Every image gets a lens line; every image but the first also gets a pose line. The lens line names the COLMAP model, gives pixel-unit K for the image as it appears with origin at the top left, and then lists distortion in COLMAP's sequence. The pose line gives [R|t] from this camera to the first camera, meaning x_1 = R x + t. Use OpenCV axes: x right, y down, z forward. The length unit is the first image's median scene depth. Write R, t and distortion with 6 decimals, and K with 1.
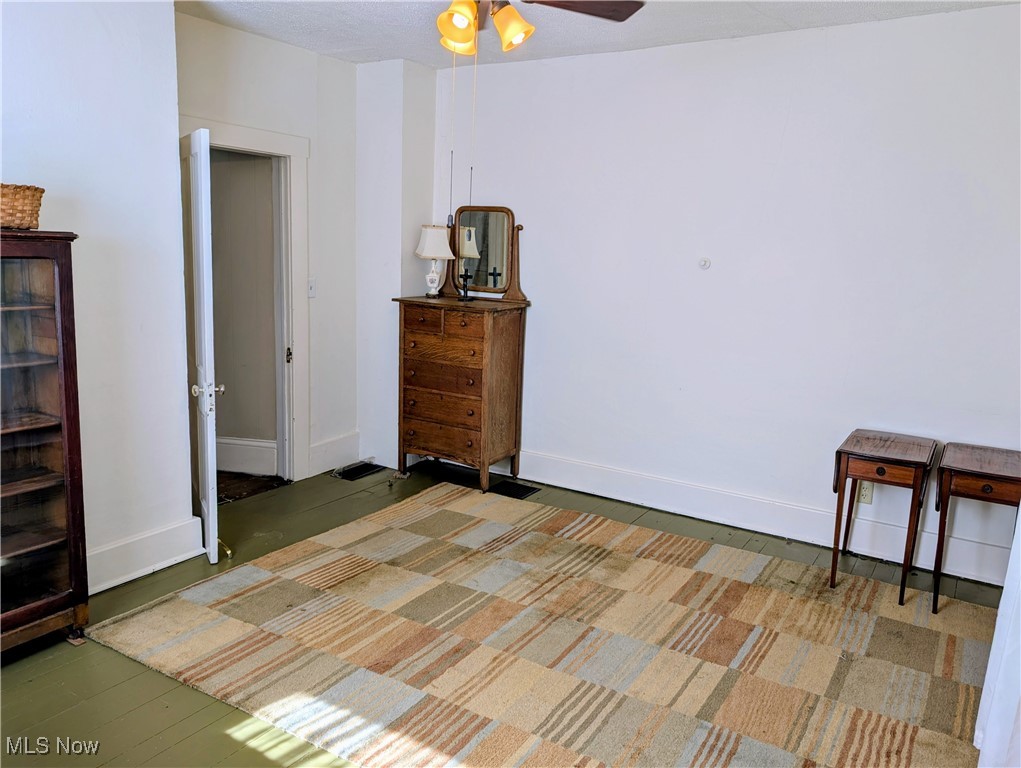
lens RADIAL K [[740.8, 0, 522.6], [0, 740.8, 383.0], [0, 0, 1]] dist [0.004307, -0.023407]
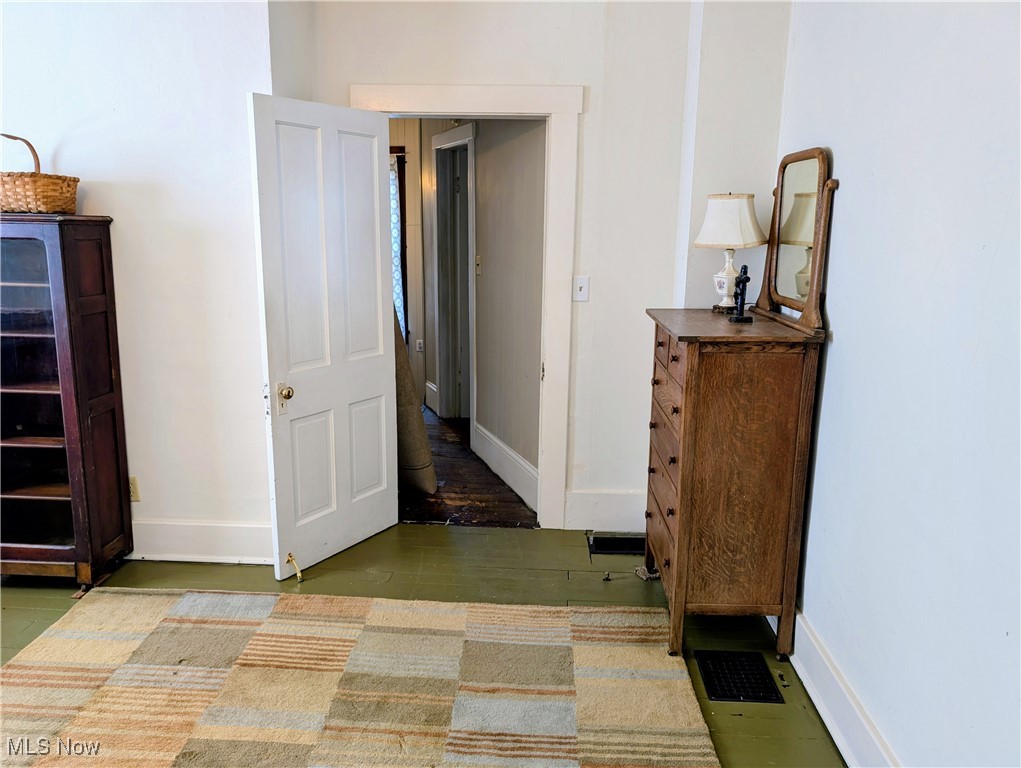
lens RADIAL K [[726.2, 0, 501.5], [0, 726.2, 383.6], [0, 0, 1]] dist [-0.003894, -0.004238]
pose [[0.480284, 0.154944, -0.863319, 0.476314], [-0.155397, 0.983734, 0.090105, -0.123917], [0.863237, 0.090881, 0.496550, 0.821694]]
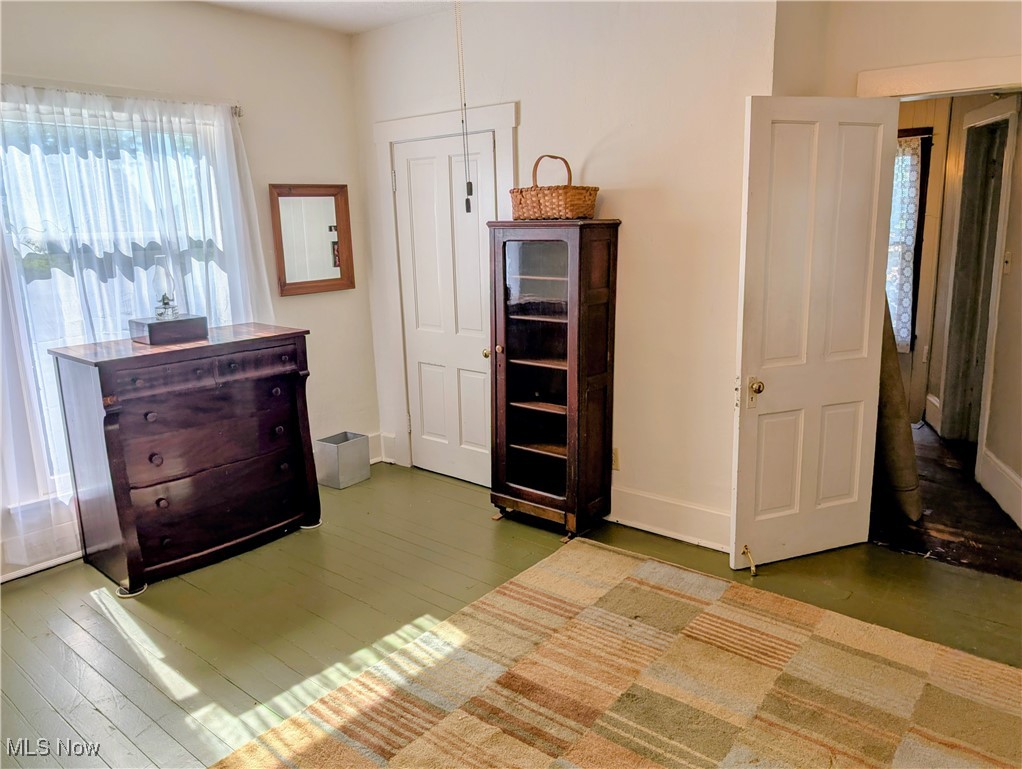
lens RADIAL K [[741.5, 0, 523.1], [0, 741.5, 383.5], [0, 0, 1]] dist [0.004307, -0.023407]
pose [[-0.122230, 0.174392, -0.977061, 0.520950], [-0.165296, 0.967117, 0.193295, -0.127025], [0.978641, 0.185130, -0.089384, 0.832764]]
